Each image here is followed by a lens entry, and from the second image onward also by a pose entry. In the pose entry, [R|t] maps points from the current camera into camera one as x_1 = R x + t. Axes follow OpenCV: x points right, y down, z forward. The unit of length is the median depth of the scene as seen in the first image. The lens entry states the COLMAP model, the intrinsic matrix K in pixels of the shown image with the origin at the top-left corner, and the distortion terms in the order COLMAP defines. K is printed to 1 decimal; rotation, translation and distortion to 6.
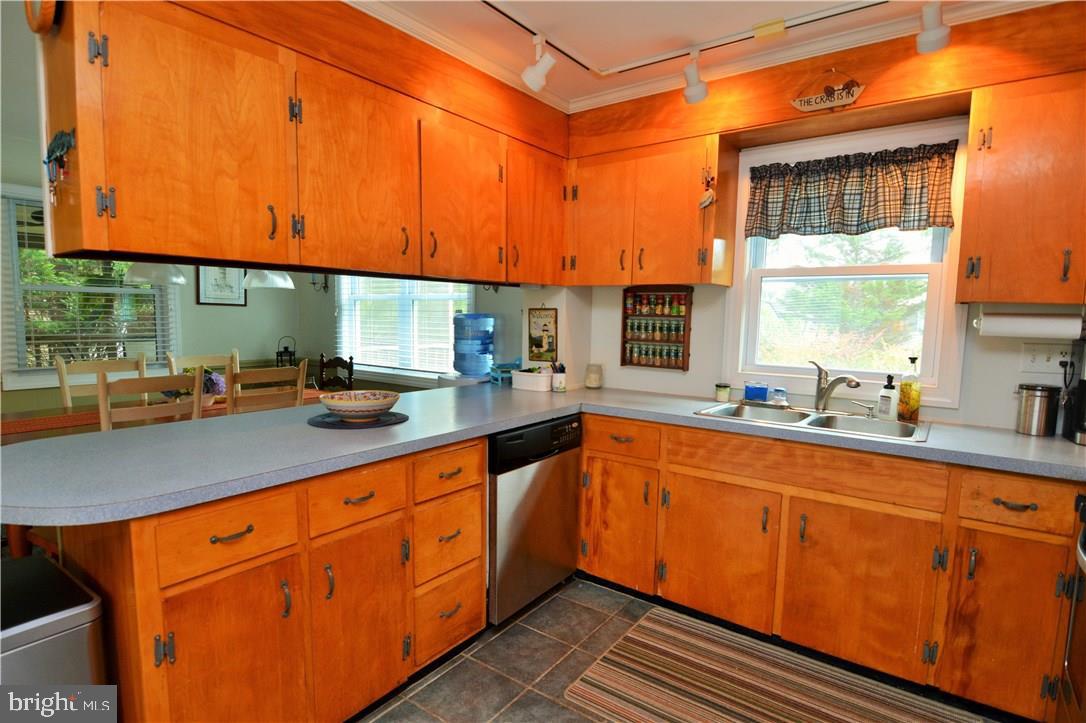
lens RADIAL K [[556.8, 0, 540.1], [0, 556.8, 375.6], [0, 0, 1]] dist [-0.010536, -0.008719]
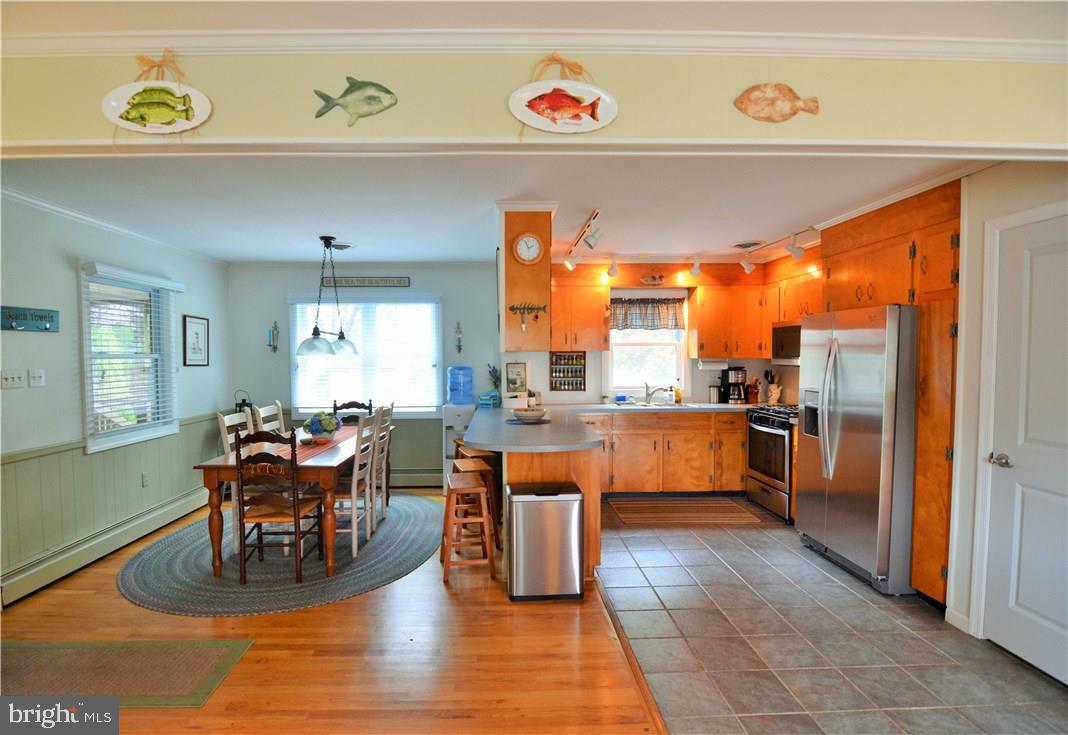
lens RADIAL K [[543.6, 0, 522.6], [0, 543.6, 376.6], [0, 0, 1]] dist [-0.005299, -0.000956]
pose [[0.784659, -0.049665, 0.617935, -1.150526], [0.086902, 0.995755, -0.030318, -0.021789], [-0.613807, 0.077489, 0.785644, -0.435551]]
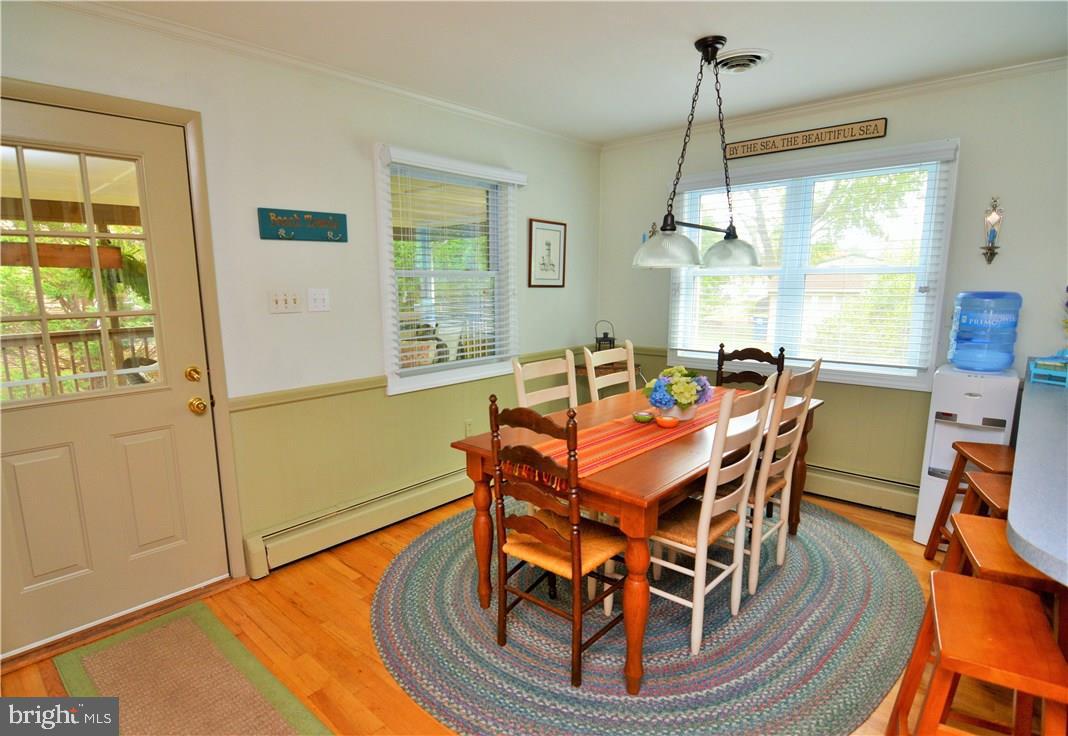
lens RADIAL K [[543.6, 0, 522.6], [0, 543.6, 377.1], [0, 0, 1]] dist [-0.005299, -0.000956]
pose [[0.992126, -0.009767, -0.124862, -0.788931], [0.018209, 0.997610, 0.066648, -0.067932], [0.123912, -0.068397, 0.989933, 0.222627]]
